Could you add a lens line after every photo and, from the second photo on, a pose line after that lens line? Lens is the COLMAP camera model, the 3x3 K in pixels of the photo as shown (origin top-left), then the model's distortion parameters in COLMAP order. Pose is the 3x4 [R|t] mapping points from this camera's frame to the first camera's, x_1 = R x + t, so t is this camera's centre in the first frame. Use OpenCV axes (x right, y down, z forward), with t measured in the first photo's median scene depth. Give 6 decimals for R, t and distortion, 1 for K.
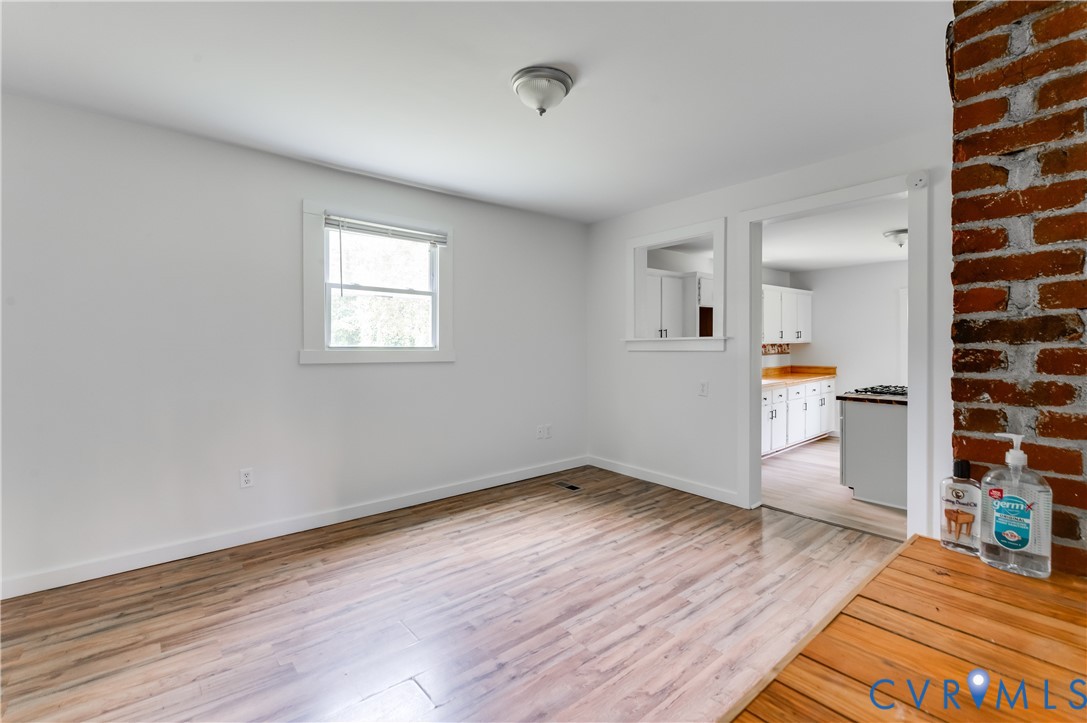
lens RADIAL K [[479.1, 0, 545.4], [0, 479.1, 342.6], [0, 0, 1]] dist [0.001173, -0.000237]
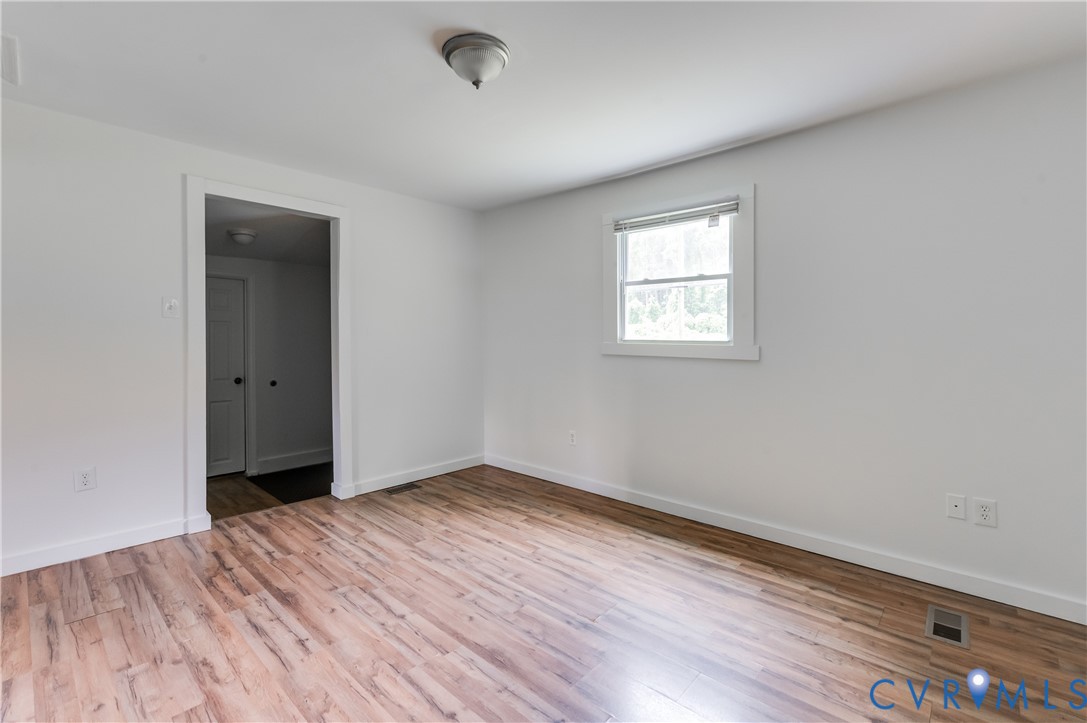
lens RADIAL K [[479.1, 0, 545.4], [0, 479.1, 342.6], [0, 0, 1]] dist [0.001173, -0.000237]
pose [[0.130133, 0.009628, -0.991450, 0.624477], [0.002649, 0.999946, 0.010058, 0.002736], [0.991493, -0.003935, 0.130100, 0.686115]]
